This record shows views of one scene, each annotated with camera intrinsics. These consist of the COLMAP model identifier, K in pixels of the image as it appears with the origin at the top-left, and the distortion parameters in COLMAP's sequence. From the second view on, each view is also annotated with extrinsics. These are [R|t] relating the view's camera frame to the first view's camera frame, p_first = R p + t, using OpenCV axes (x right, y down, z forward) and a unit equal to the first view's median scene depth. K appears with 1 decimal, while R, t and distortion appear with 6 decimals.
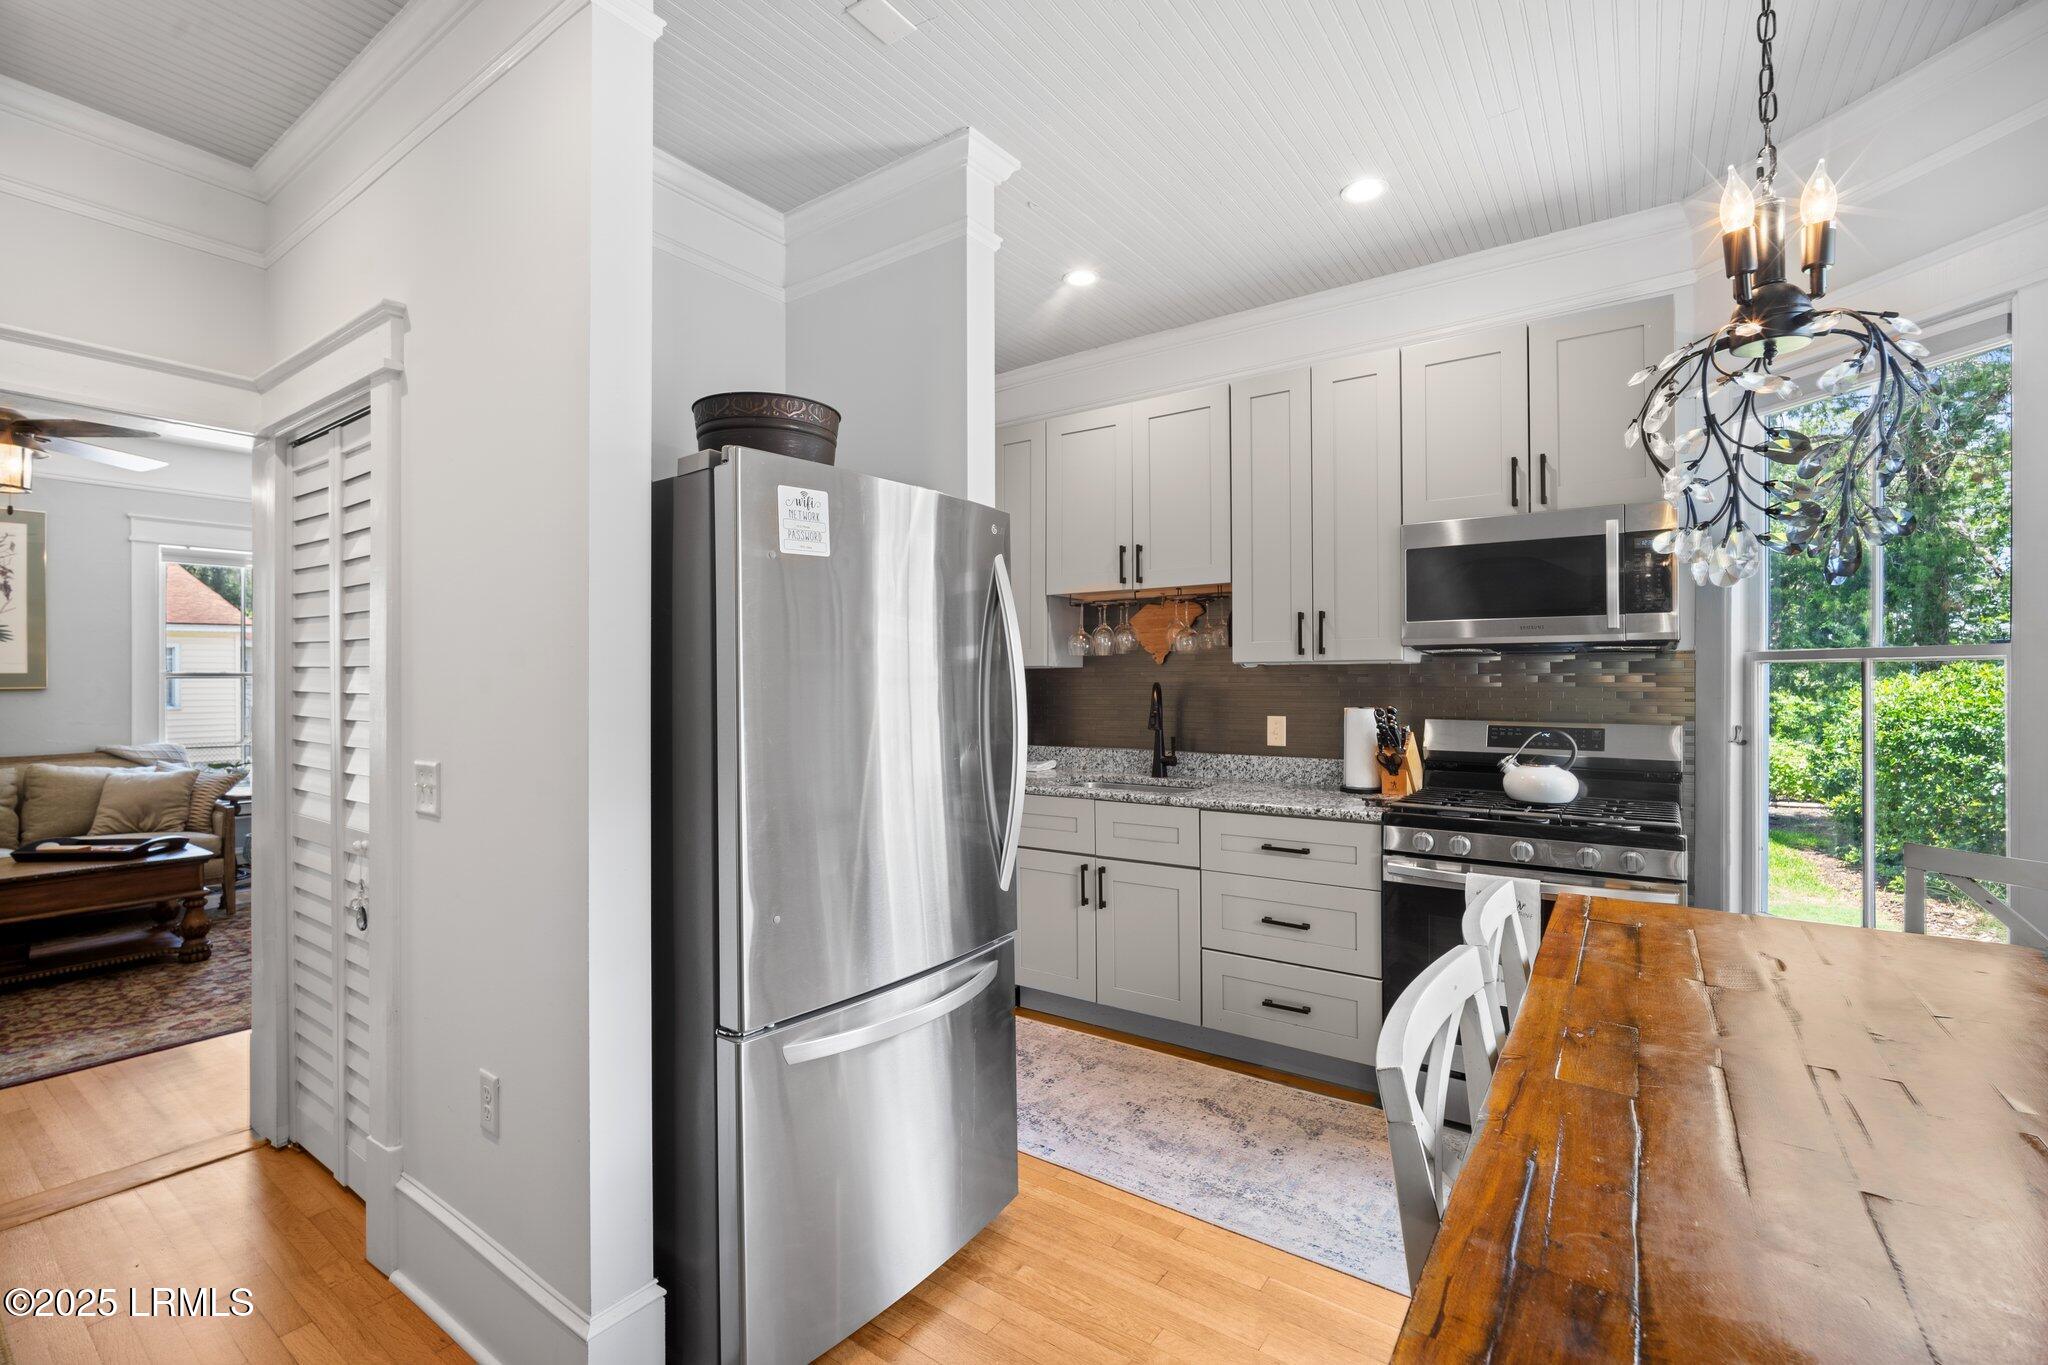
lens RADIAL K [[909.7, 0, 1020.9], [0, 909.7, 672.1], [0, 0, 1]] dist [-0.015676, 0.005236]
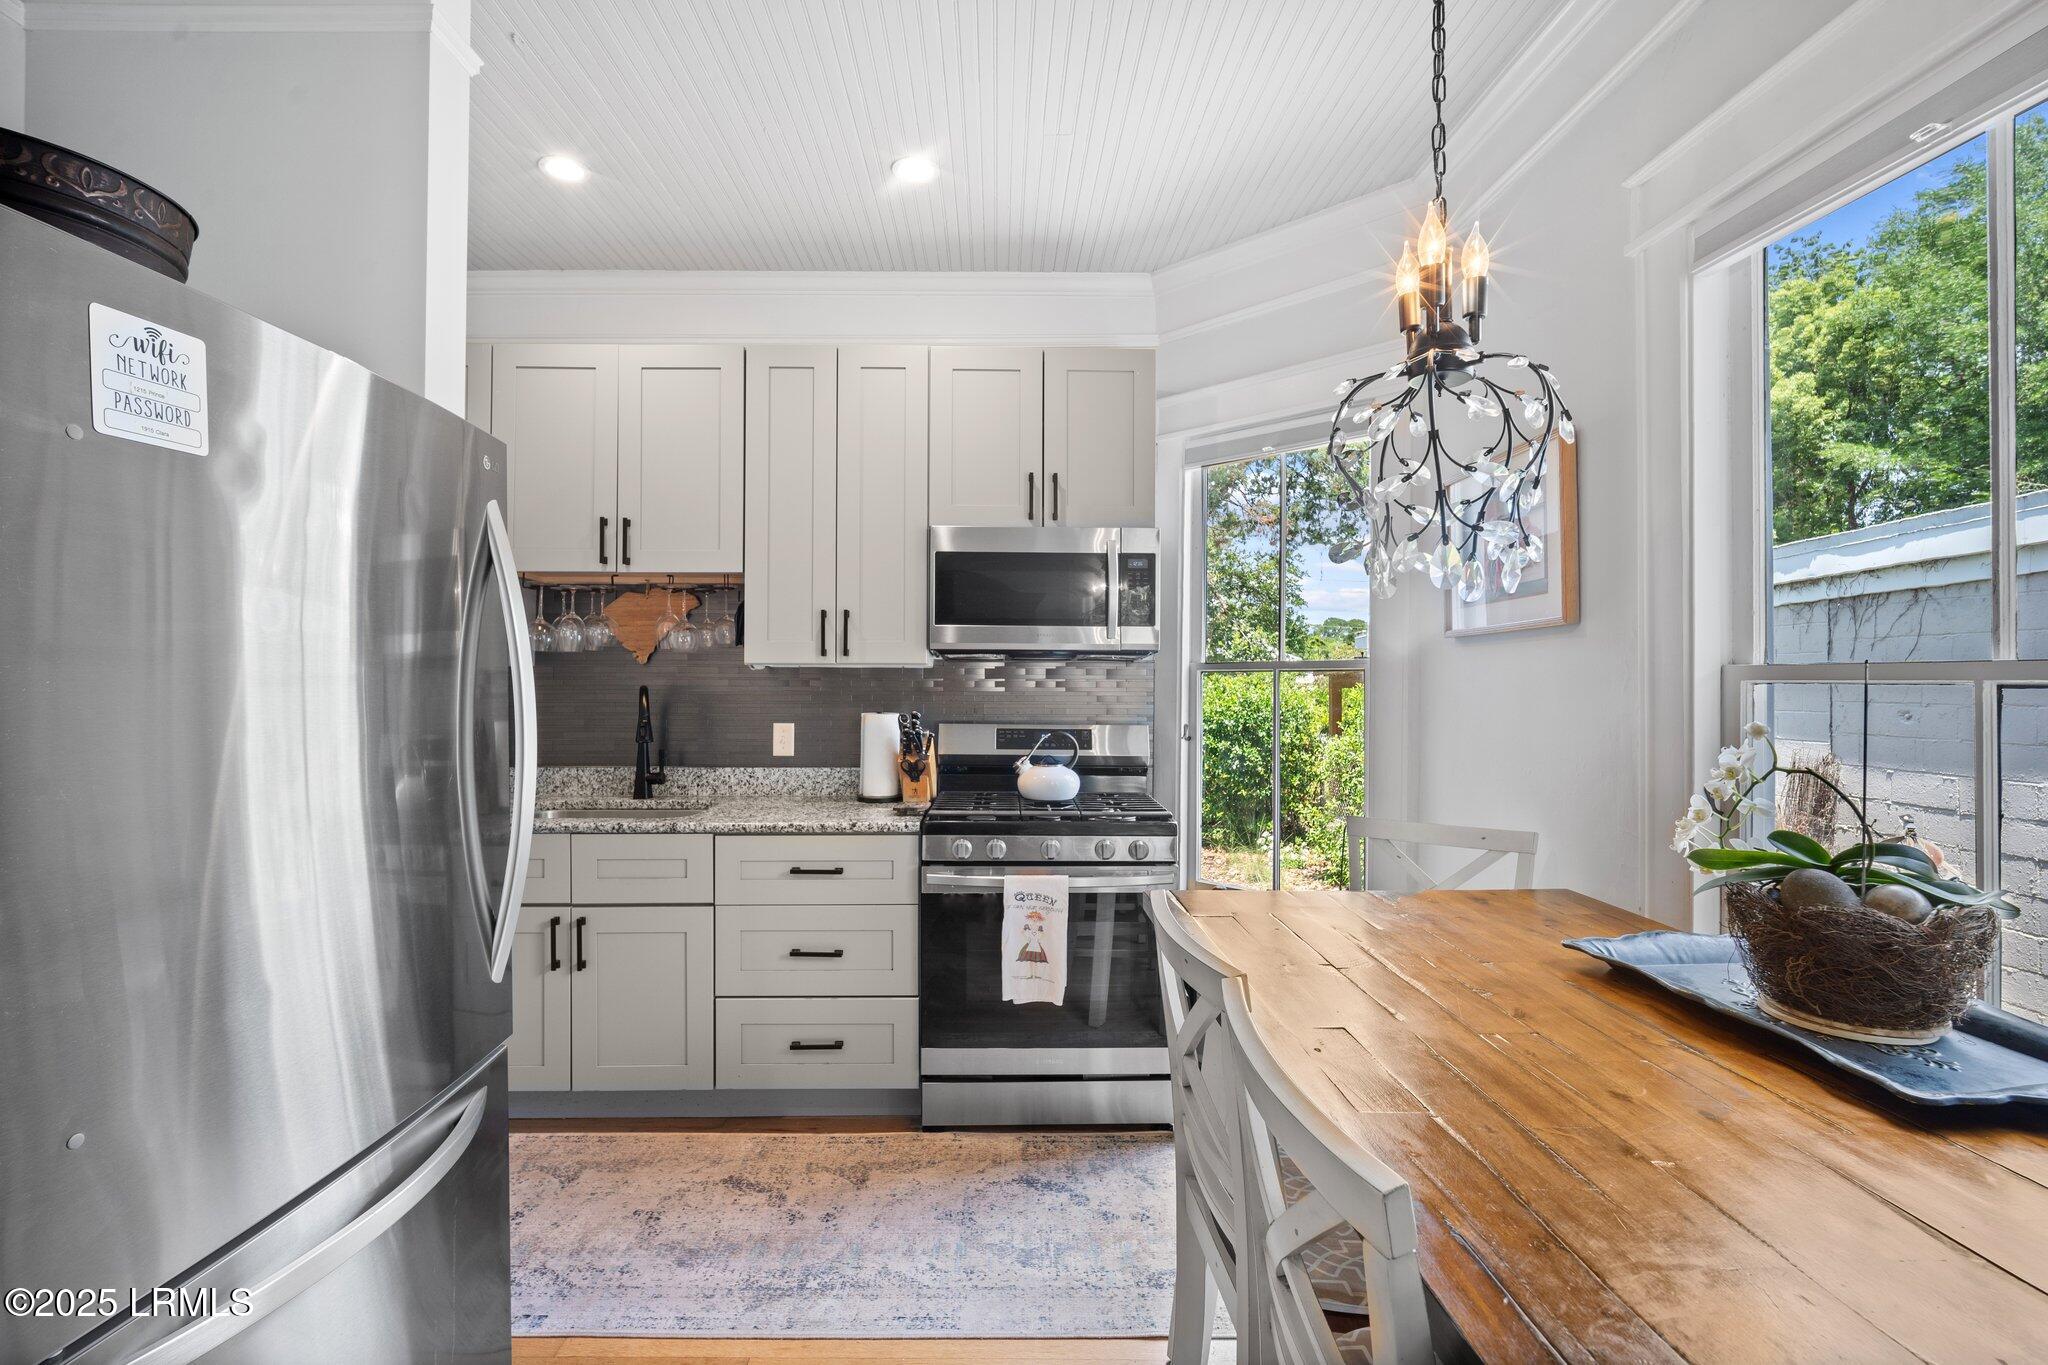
lens RADIAL K [[909.7, 0, 1030.4], [0, 909.7, 674.2], [0, 0, 1]] dist [-0.015676, 0.005236]
pose [[0.802636, 0.012724, 0.596333, -0.077078], [-0.010973, 0.999918, -0.006567, 0.003089], [-0.596368, -0.001273, 0.802710, 0.145172]]
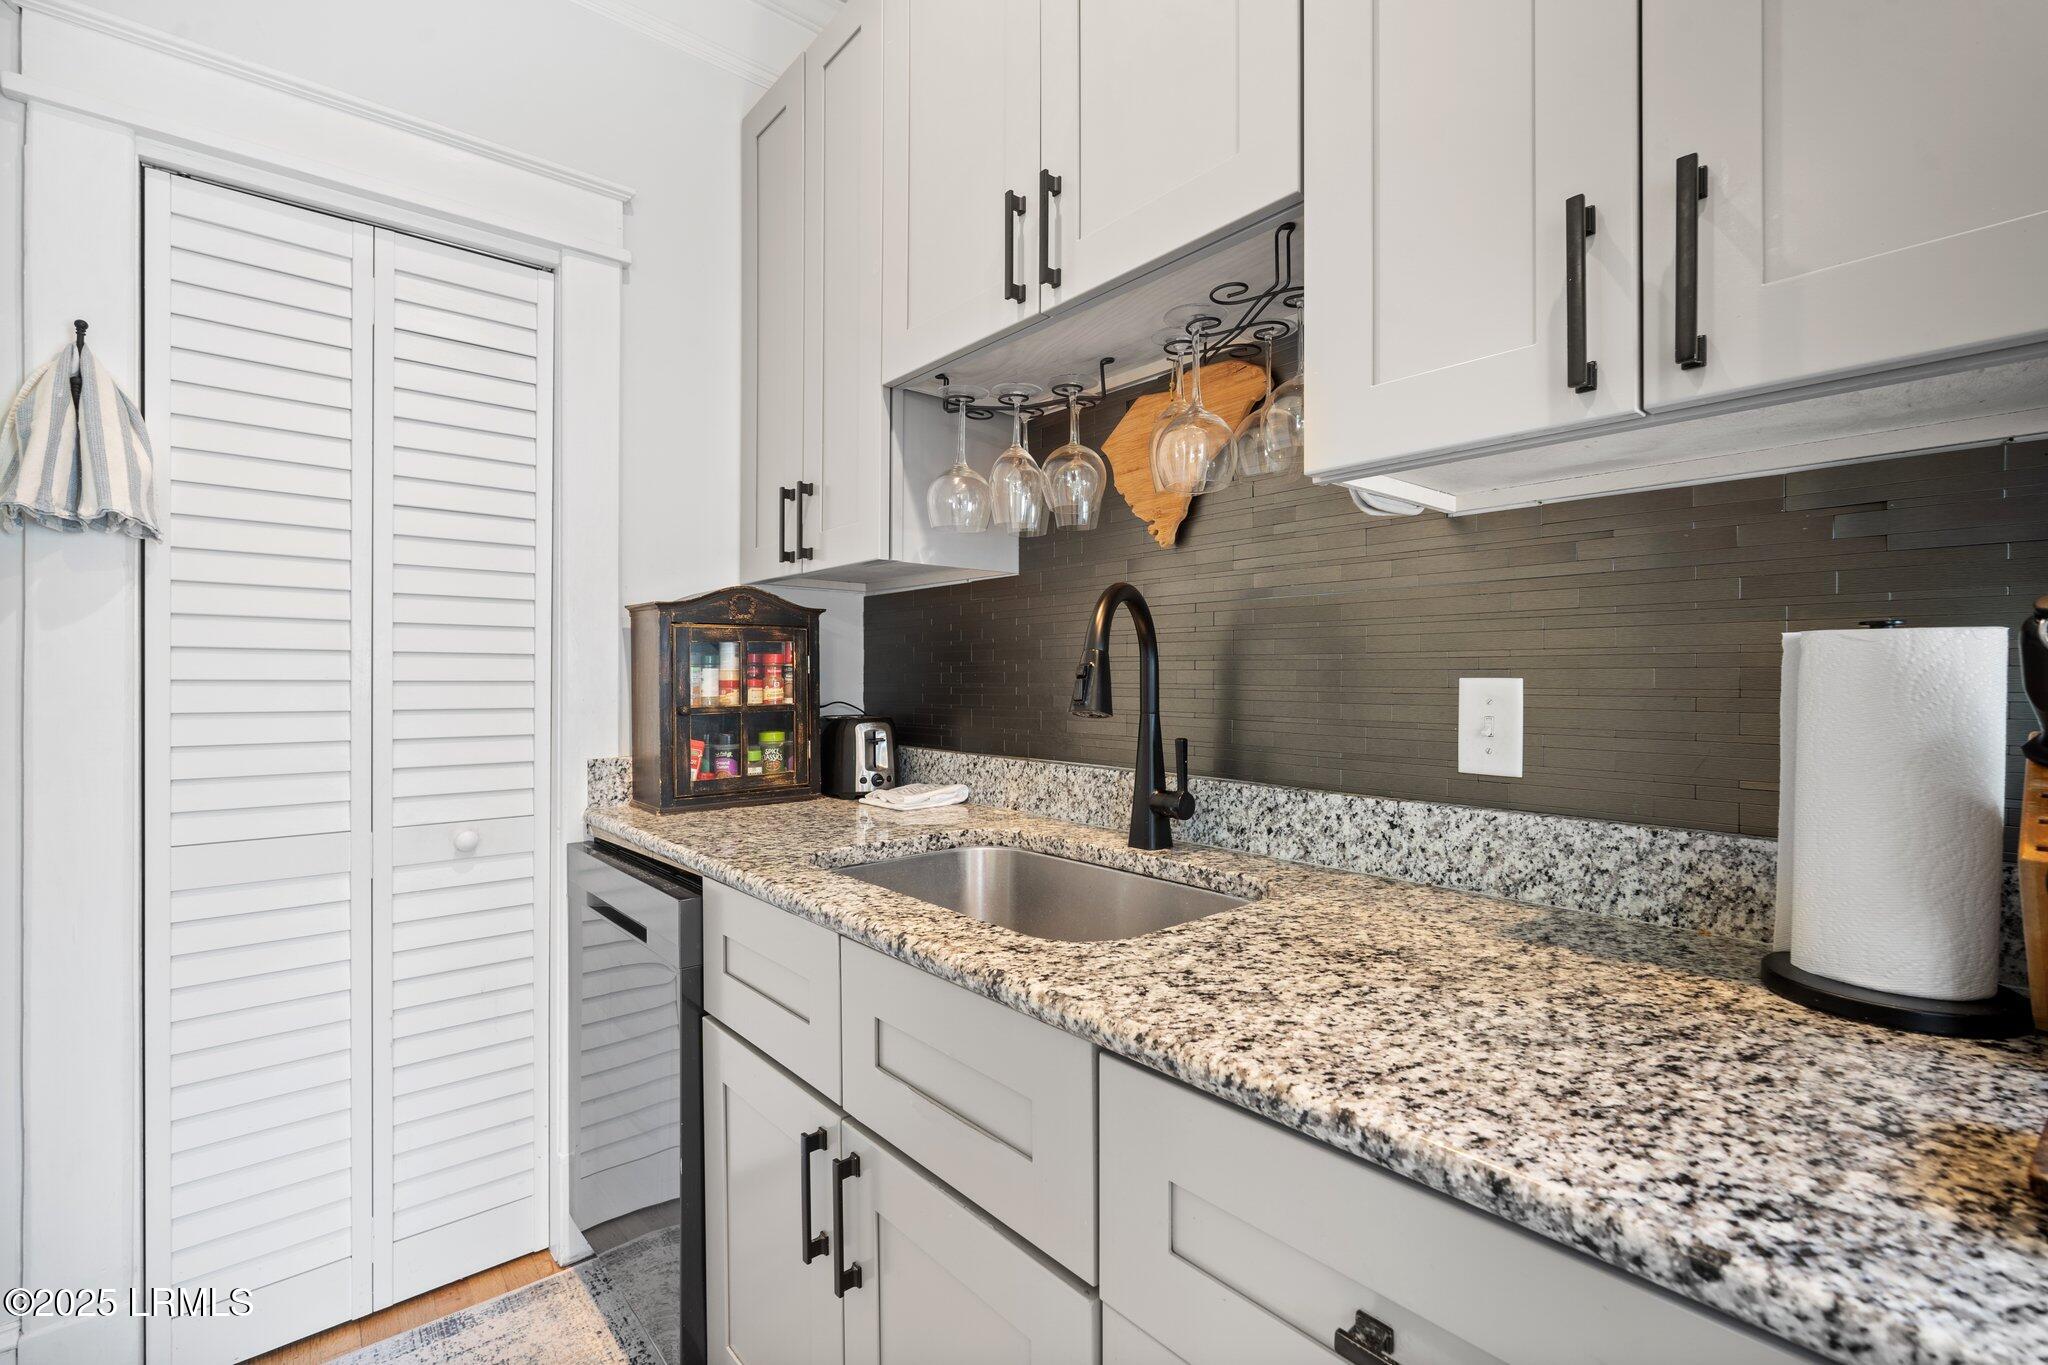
lens RADIAL K [[909.7, 0, 1020.8], [0, 909.7, 681.7], [0, 0, 1]] dist [-0.015676, 0.005236]
pose [[0.967486, 0.004246, -0.252890, 0.245578], [-0.000332, 0.999879, 0.015521, 0.054076], [0.252926, -0.014932, 0.967371, 0.795167]]
